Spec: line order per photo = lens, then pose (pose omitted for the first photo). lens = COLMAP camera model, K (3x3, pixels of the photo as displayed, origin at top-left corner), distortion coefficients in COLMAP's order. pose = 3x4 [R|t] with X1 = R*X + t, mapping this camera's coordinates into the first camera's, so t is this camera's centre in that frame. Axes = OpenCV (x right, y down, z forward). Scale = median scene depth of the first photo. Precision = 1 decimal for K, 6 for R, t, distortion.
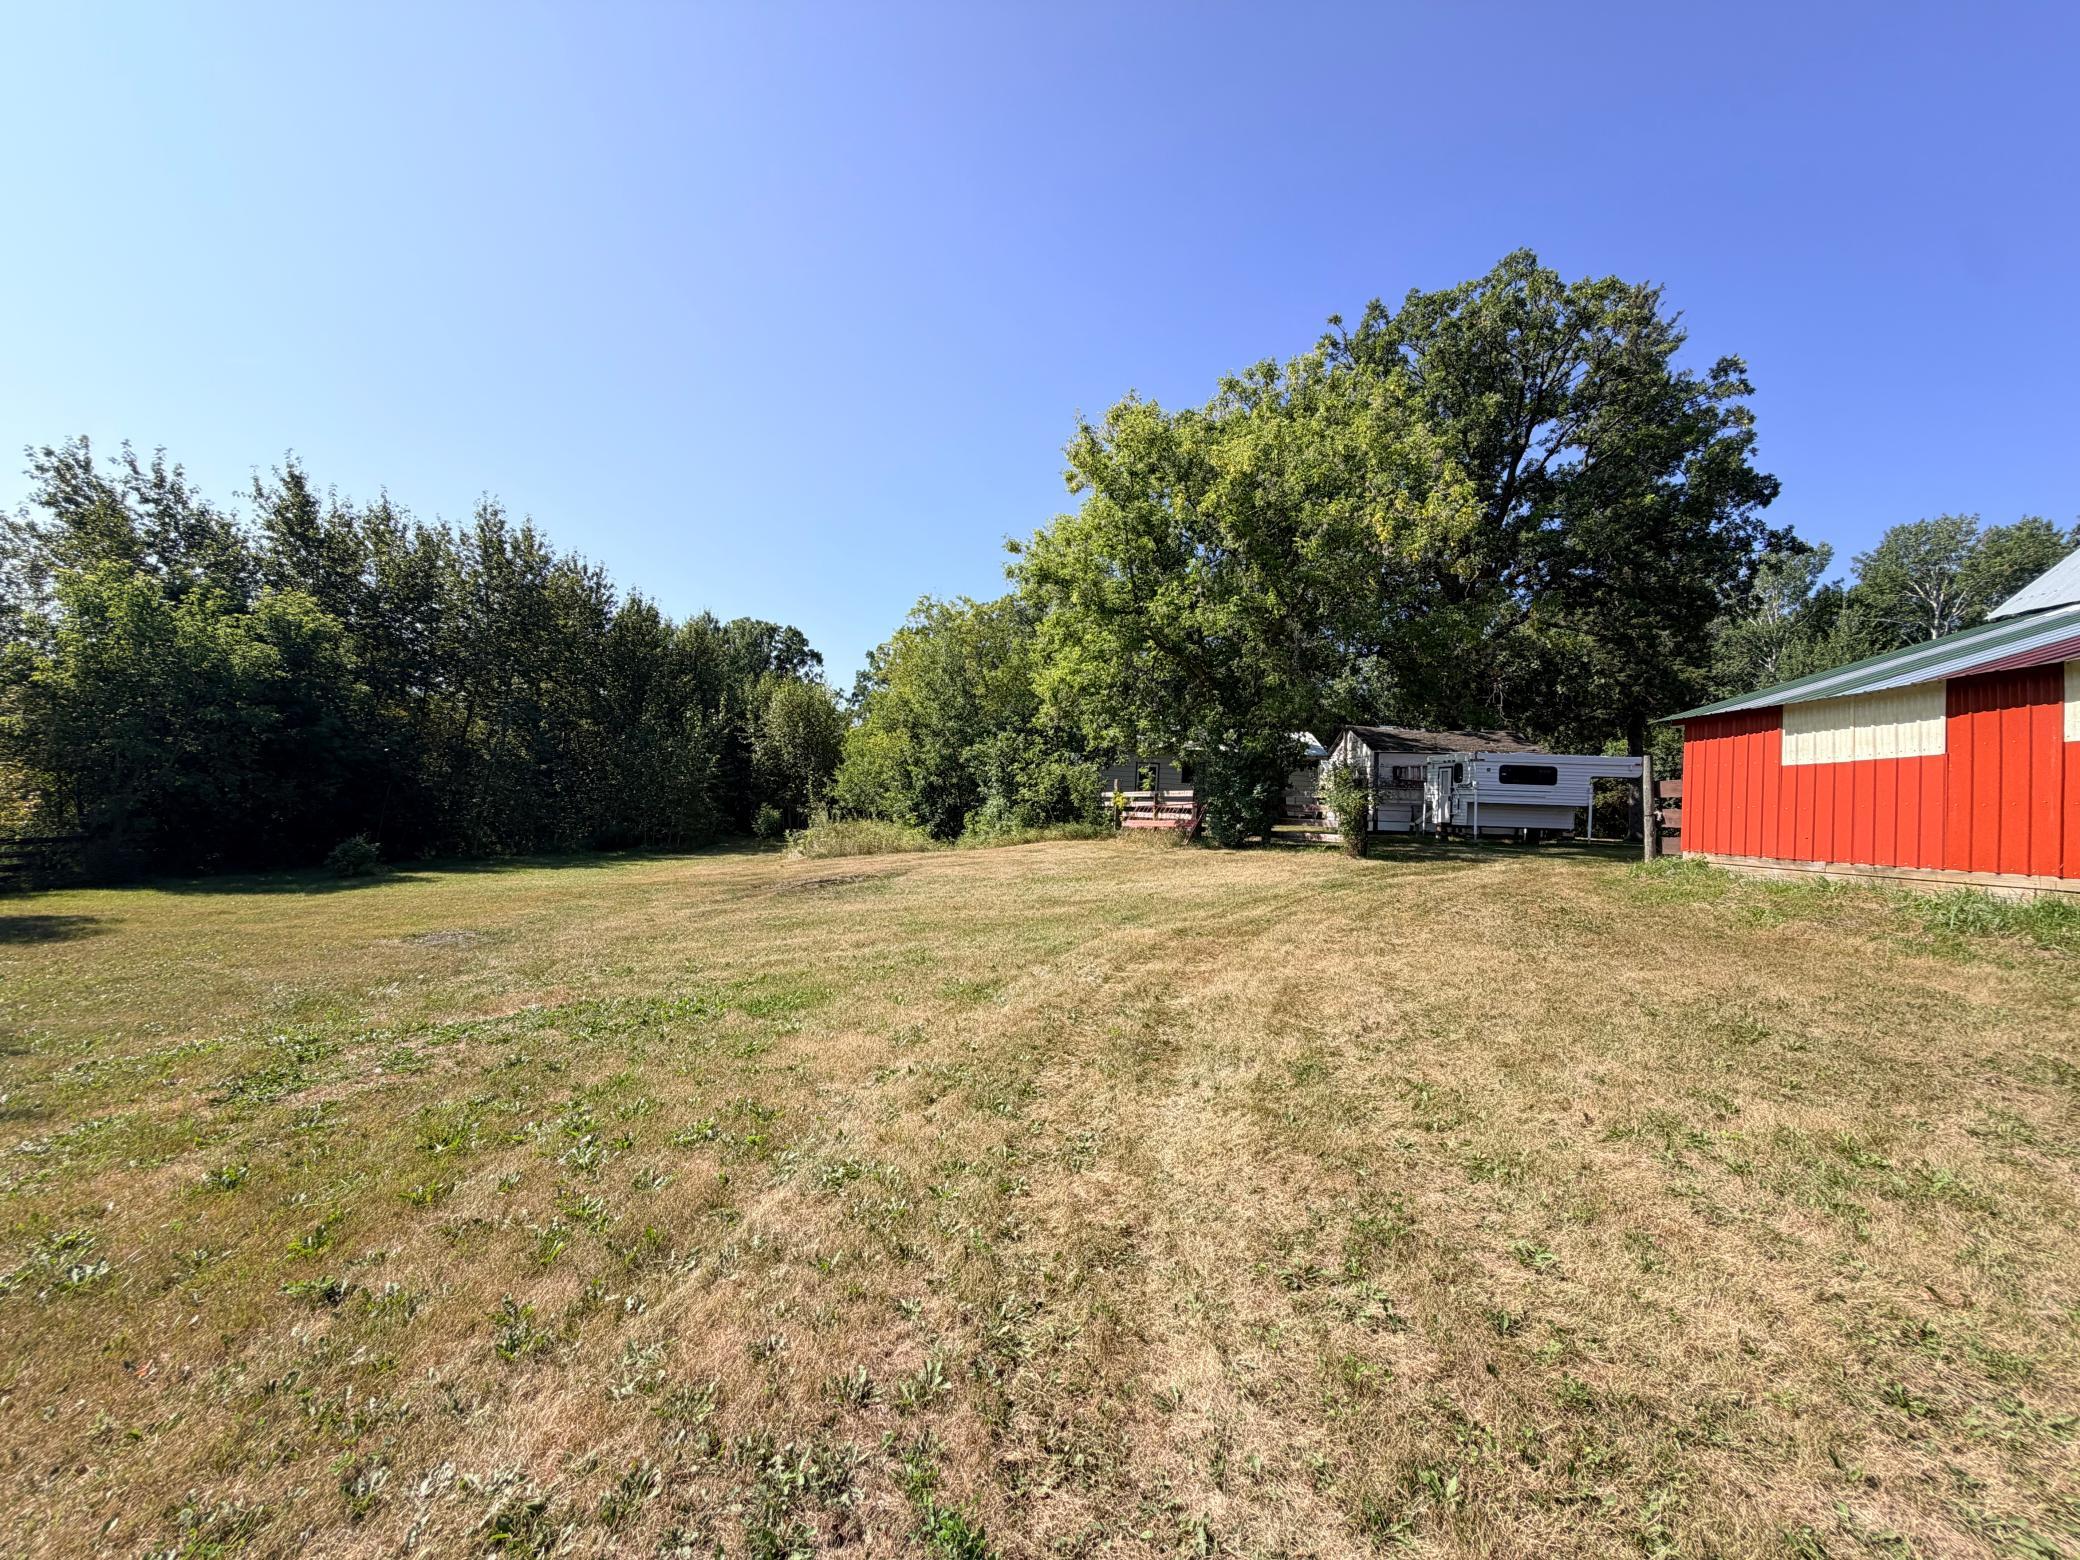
lens RADIAL K [[841.4, 0, 1040.0], [0, 841.4, 780.0], [0, 0, 1]] dist [0.001278, 0.000021]
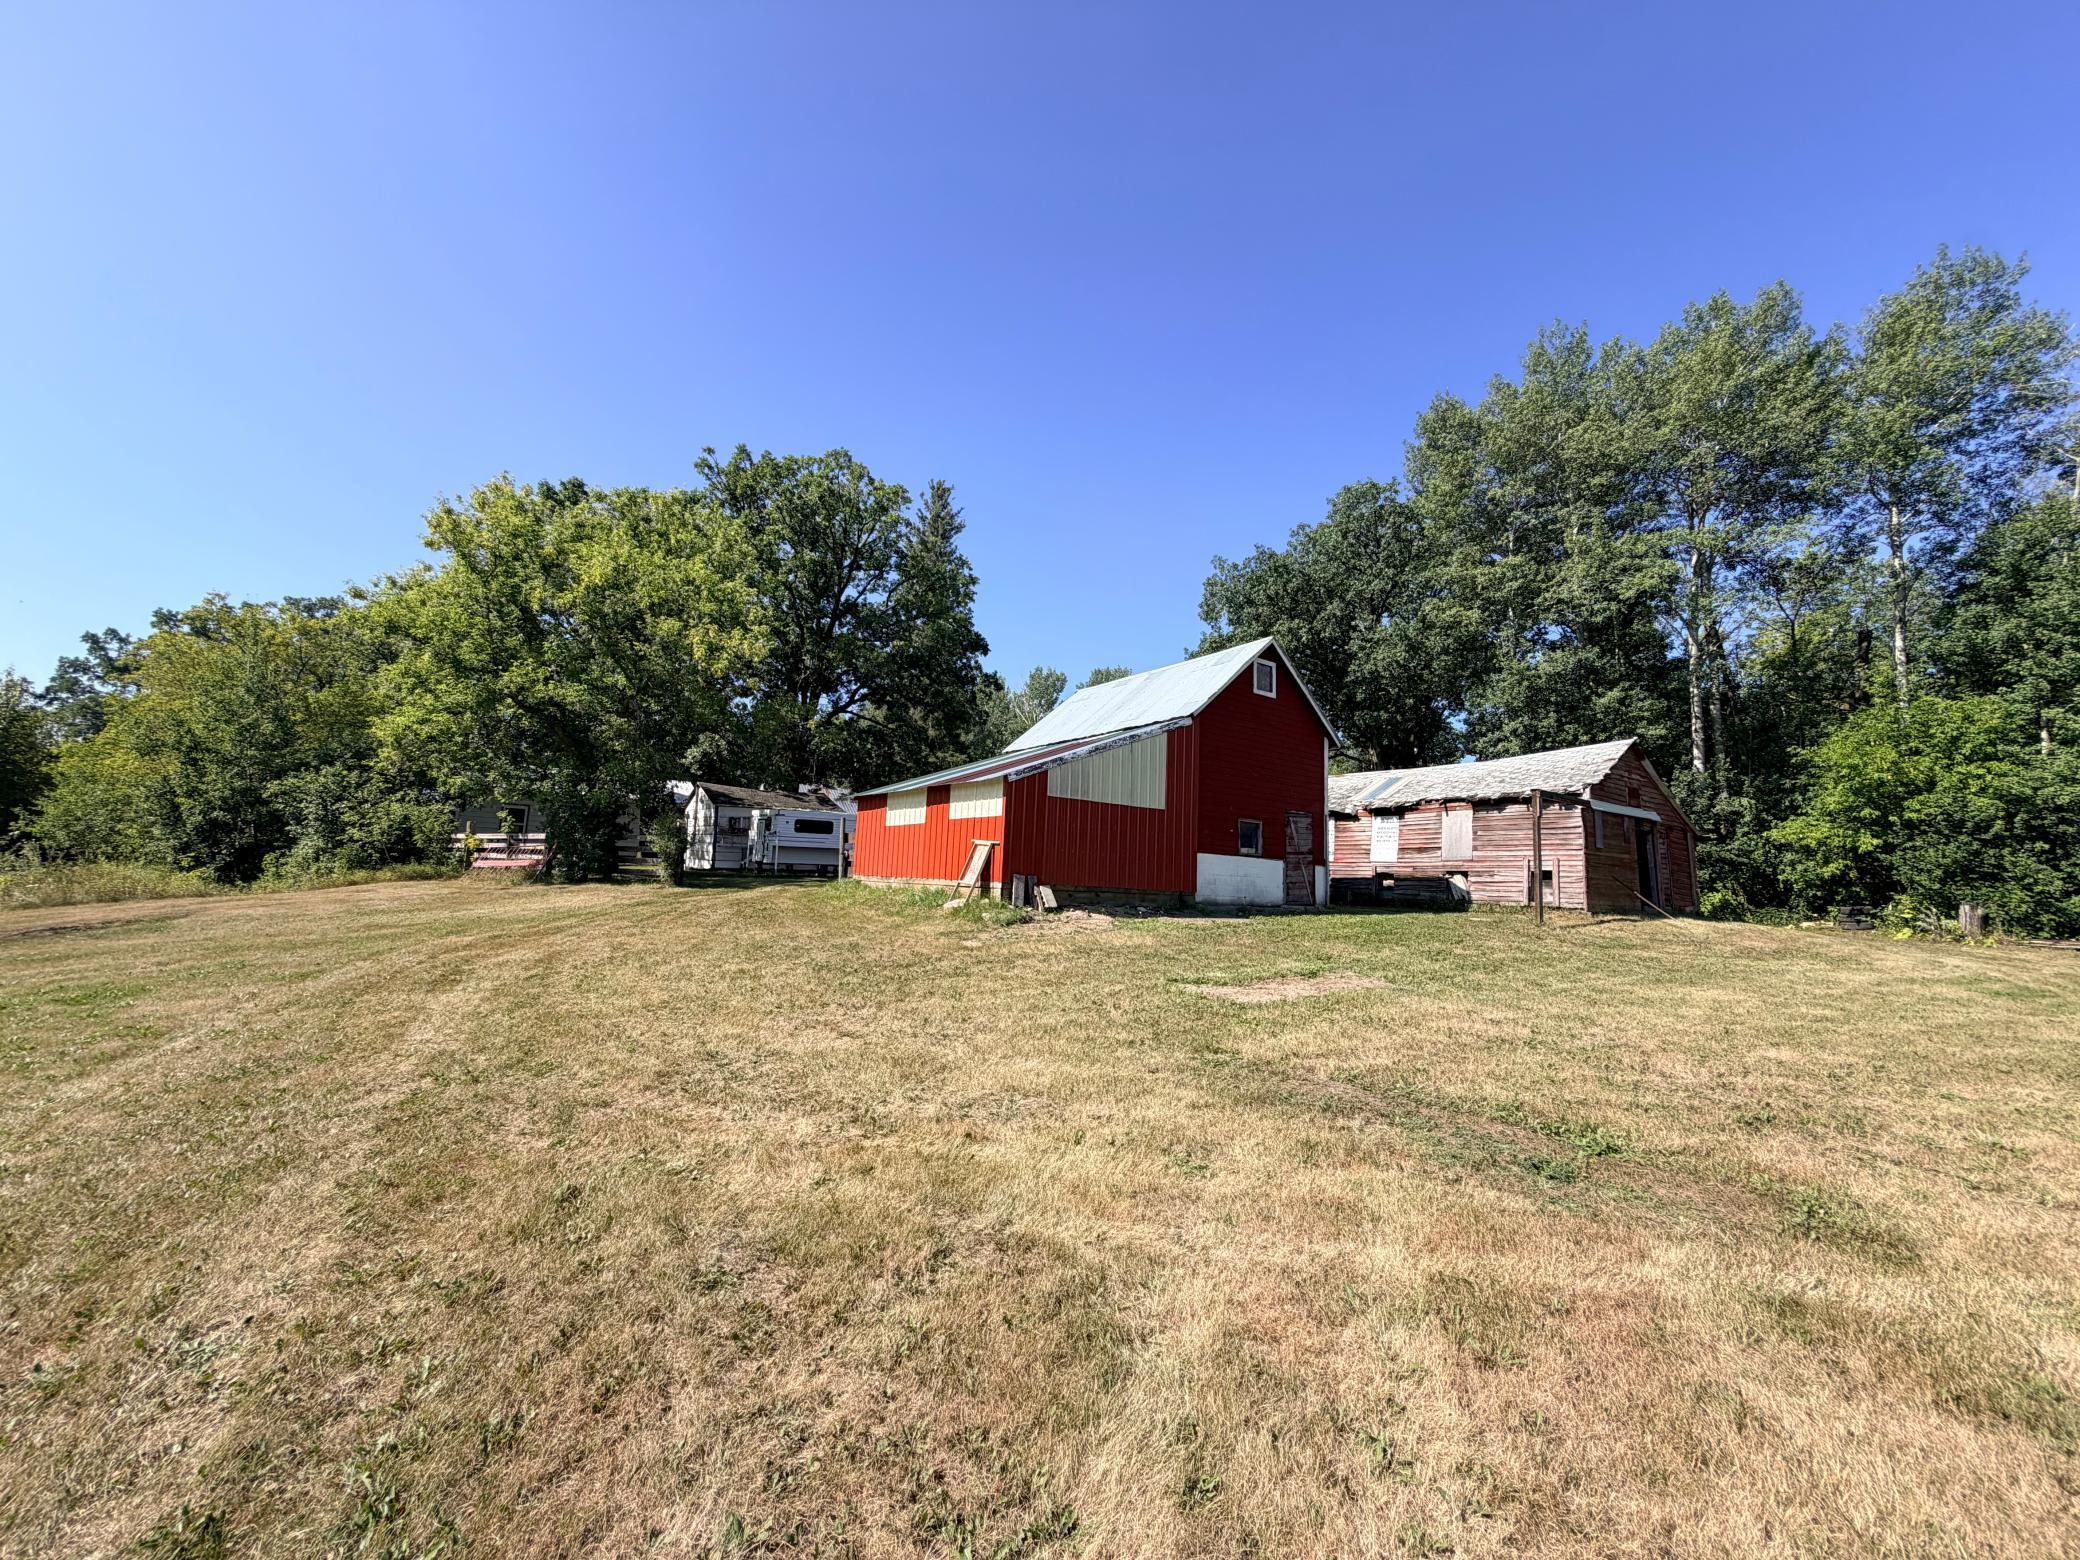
lens RADIAL K [[841.4, 0, 1040.0], [0, 841.4, 780.0], [0, 0, 1]] dist [0.001278, 0.000021]
pose [[0.785558, 0.056518, 0.616201, 0.001630], [-0.023763, 0.997841, -0.061228, -0.005275], [-0.618331, 0.033455, 0.785205, -0.265458]]
